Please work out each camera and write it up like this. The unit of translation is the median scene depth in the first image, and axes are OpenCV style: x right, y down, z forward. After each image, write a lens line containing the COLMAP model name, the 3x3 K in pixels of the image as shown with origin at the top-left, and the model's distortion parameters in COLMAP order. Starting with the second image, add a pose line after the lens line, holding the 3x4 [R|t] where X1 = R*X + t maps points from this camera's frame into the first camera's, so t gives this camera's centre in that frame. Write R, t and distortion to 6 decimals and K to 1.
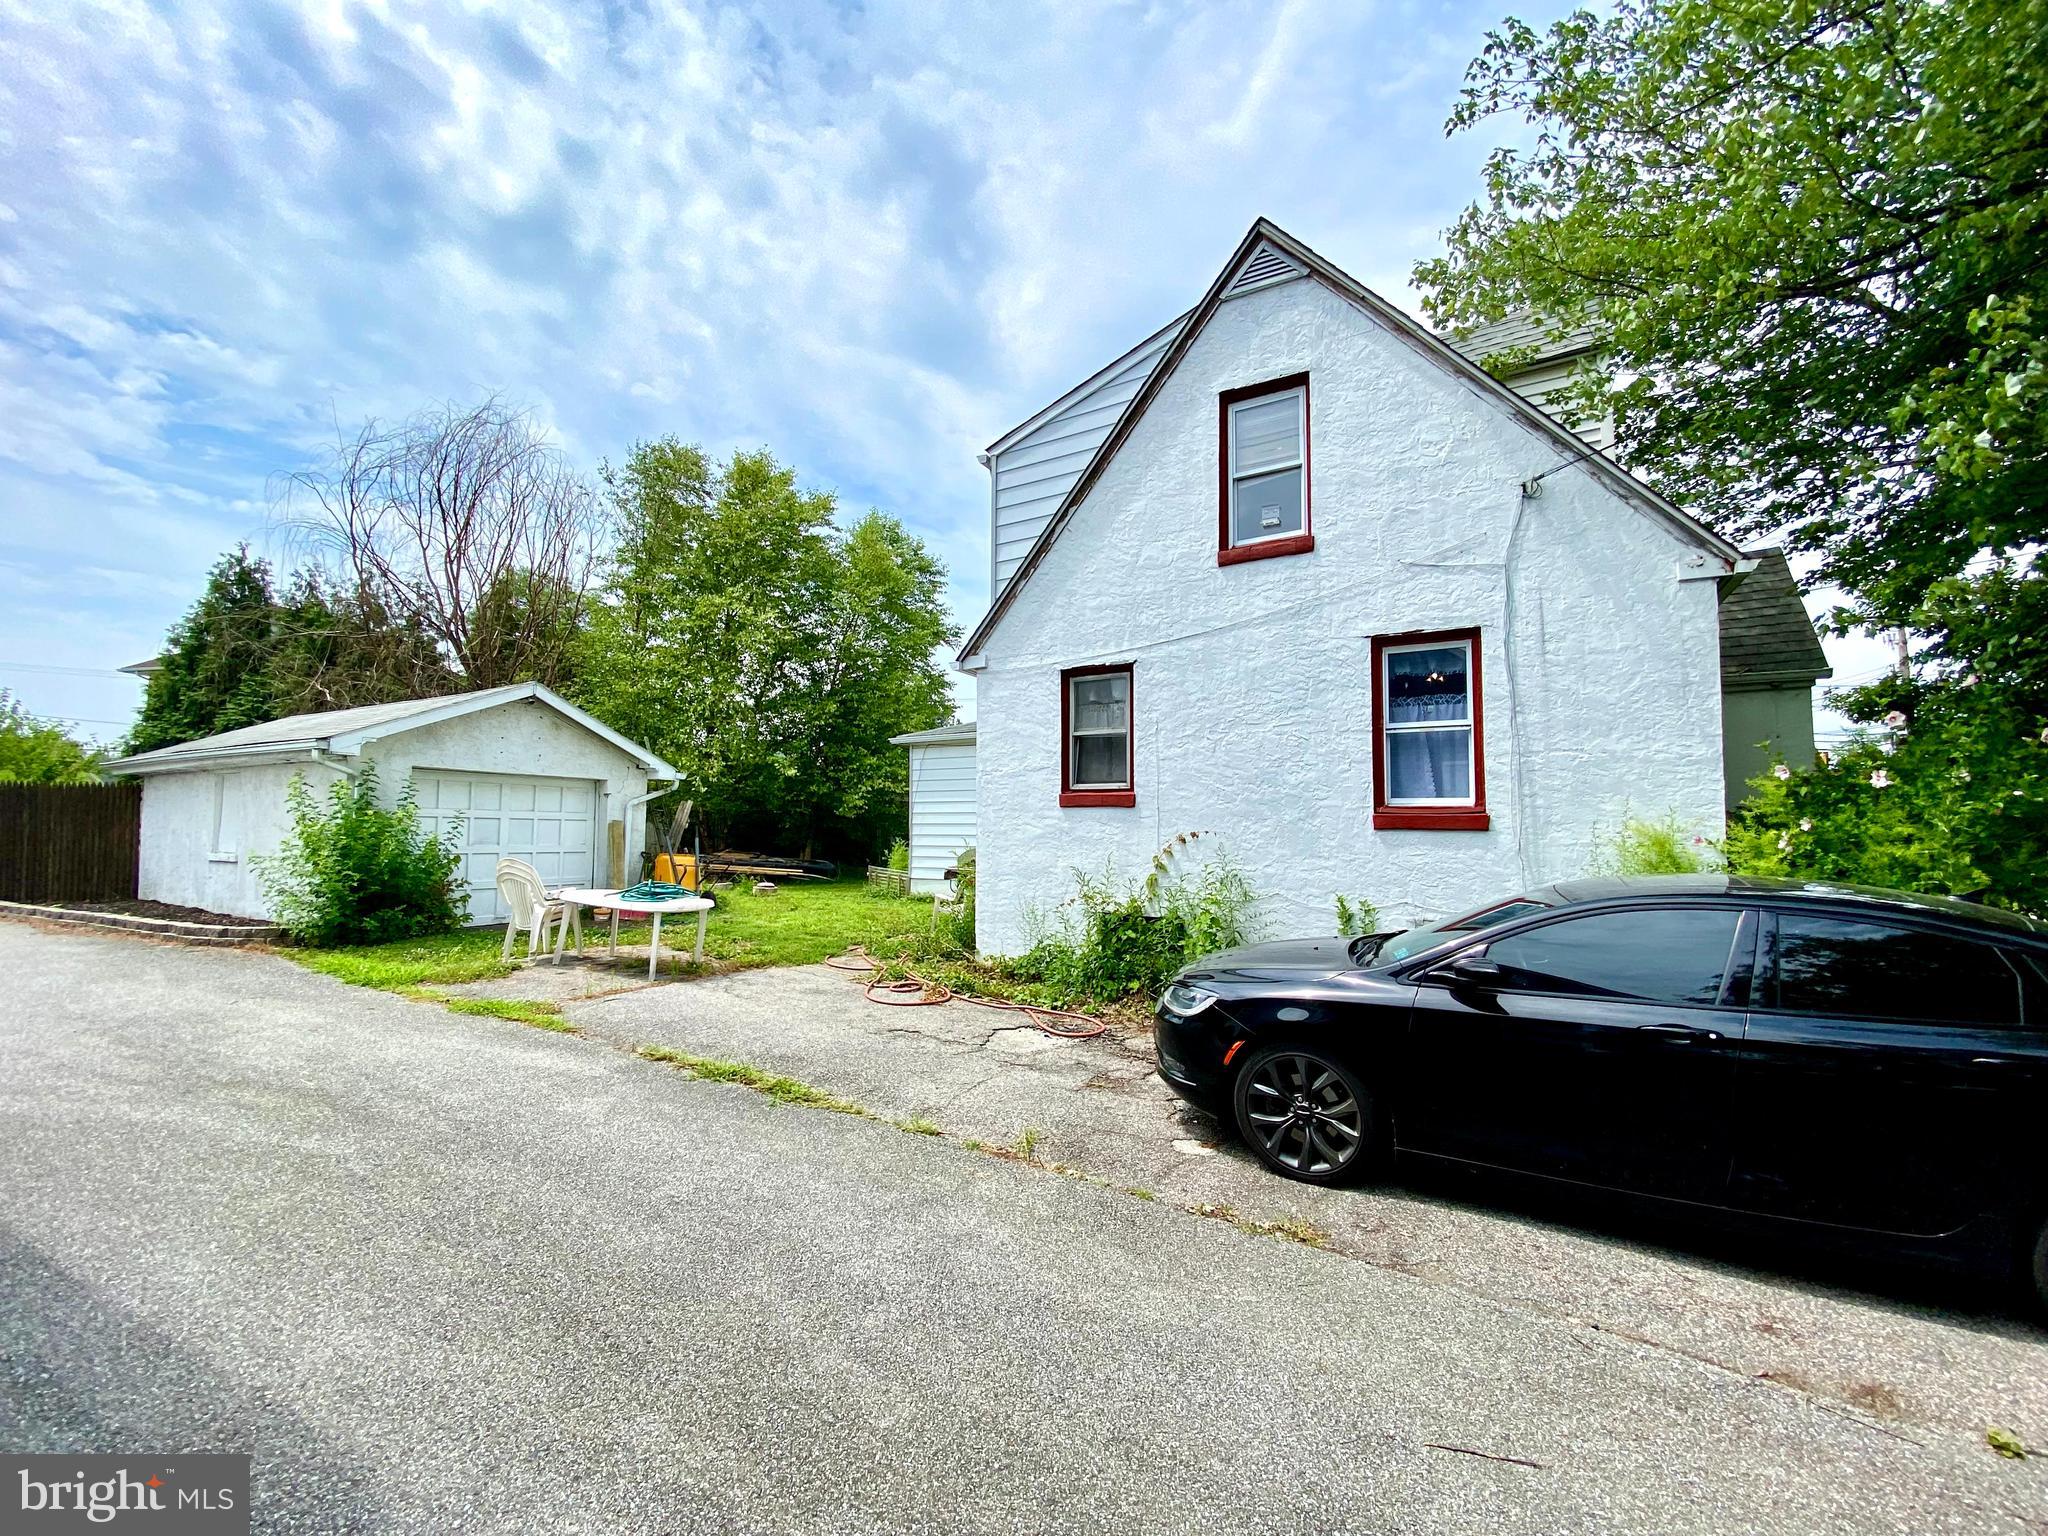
lens RADIAL K [[834.3, 0, 1029.5], [0, 834.3, 778.9], [0, 0, 1]] dist [0.029022, -0.026059]
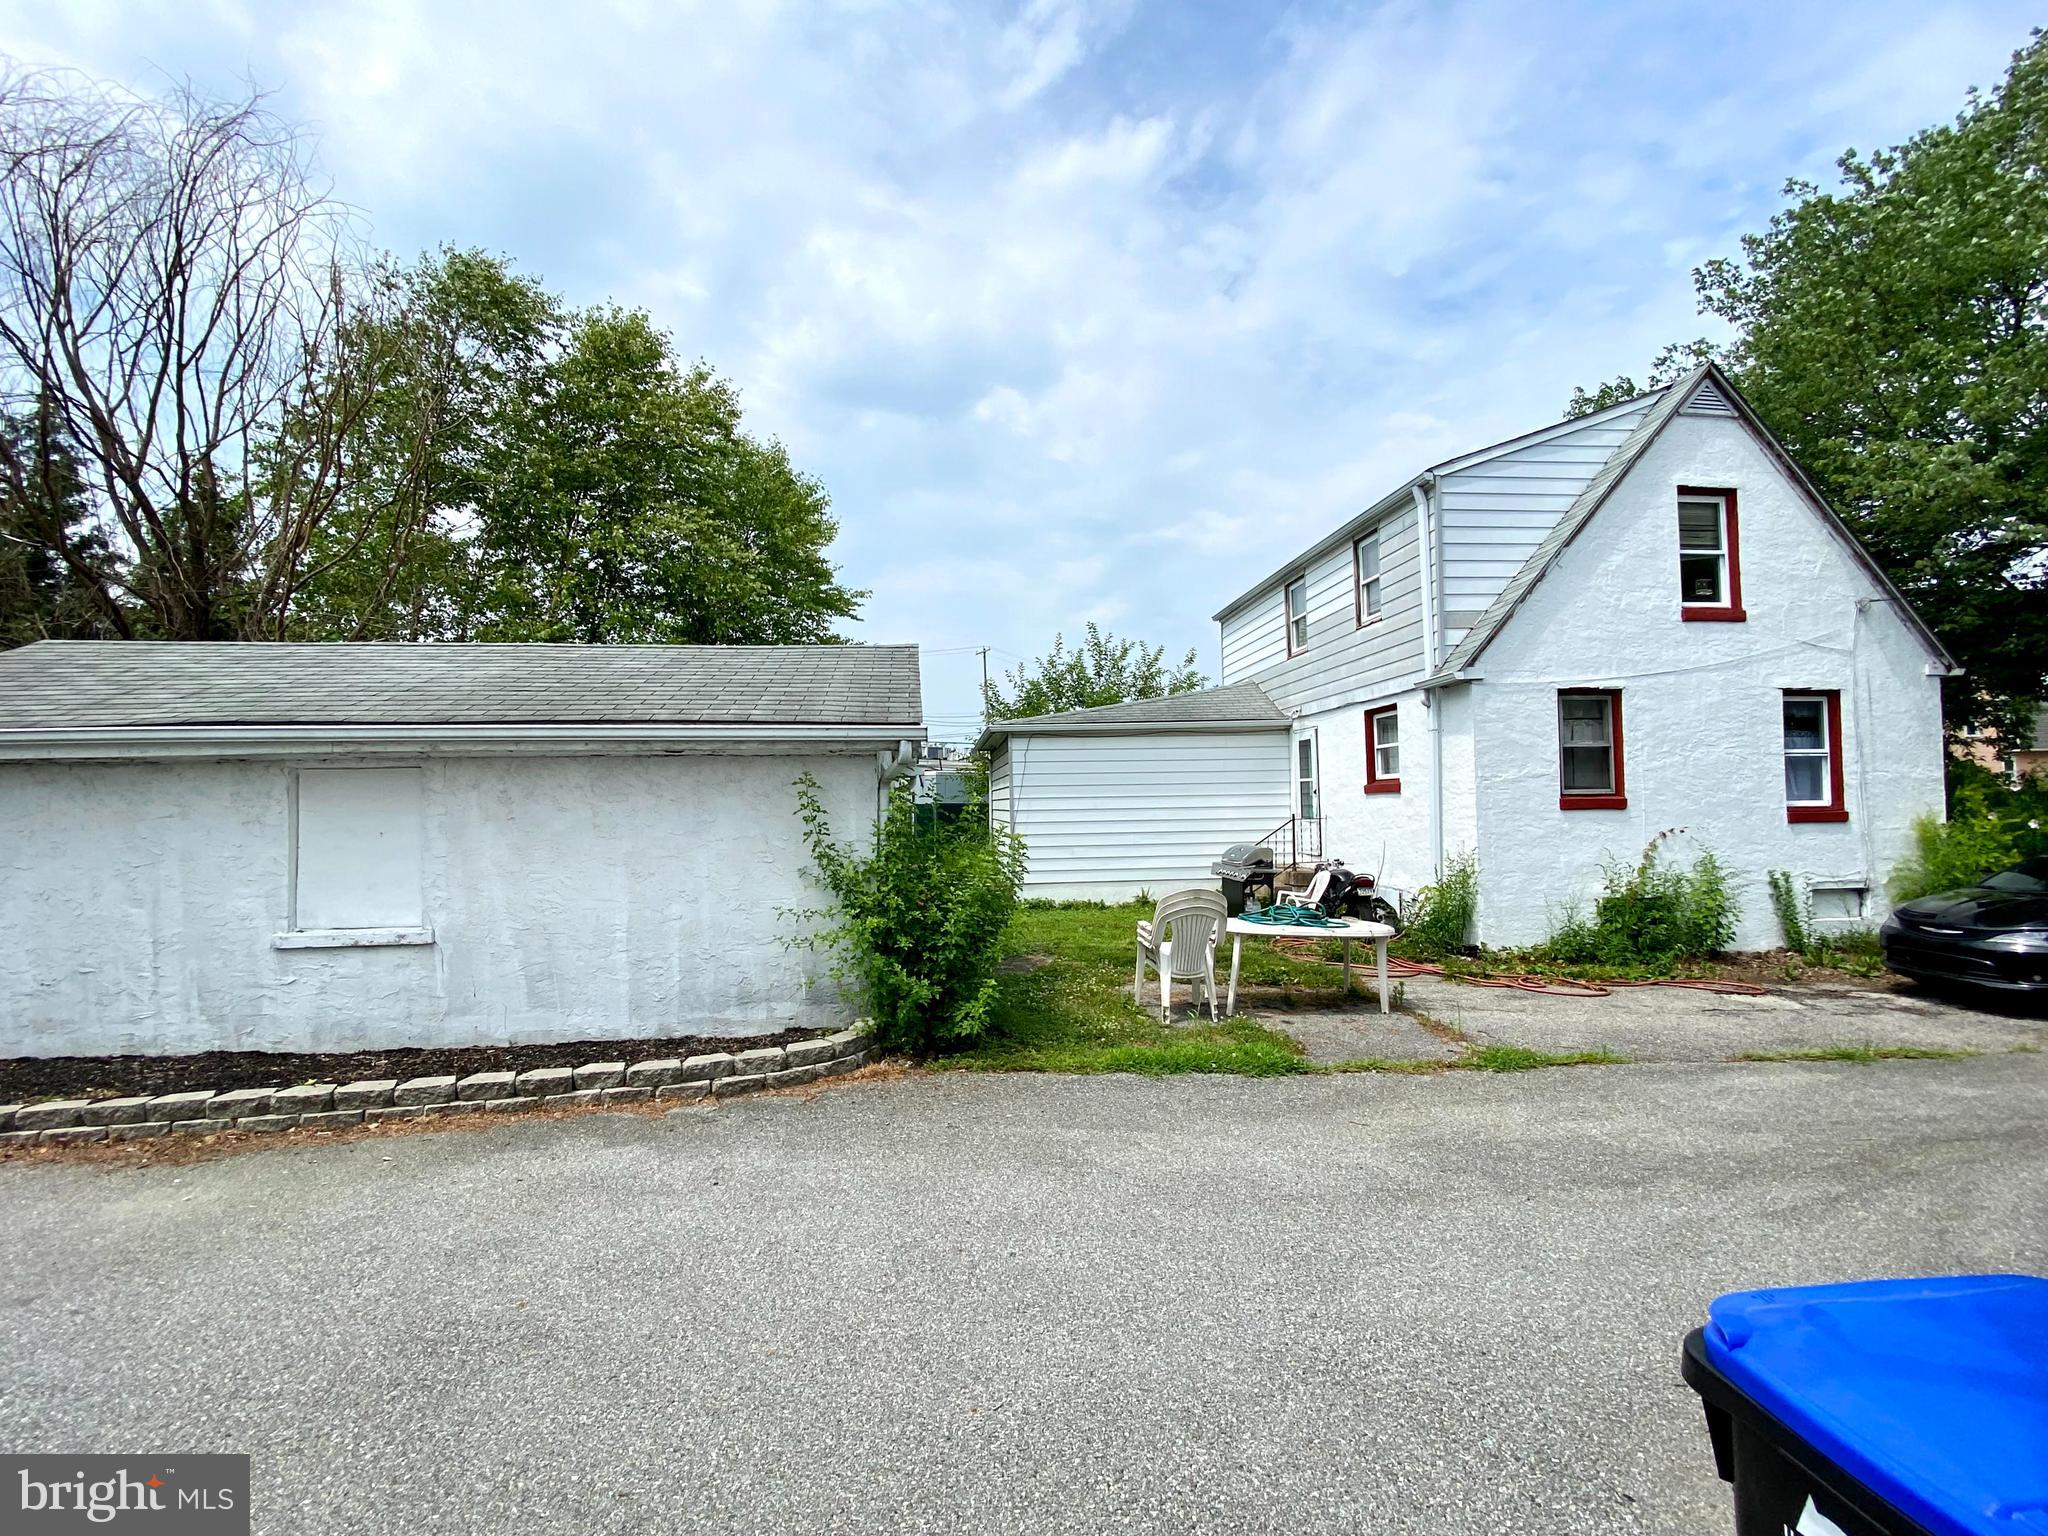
lens RADIAL K [[897.8, 0, 1024.0], [0, 897.8, 768.0], [0, 0, 1]] dist [-0.025901, 0.000049]
pose [[0.808003, 0.005851, 0.589149, -1.358814], [-0.014857, 0.999835, 0.010446, -0.026769], [-0.588990, -0.017194, 0.807957, 0.483623]]
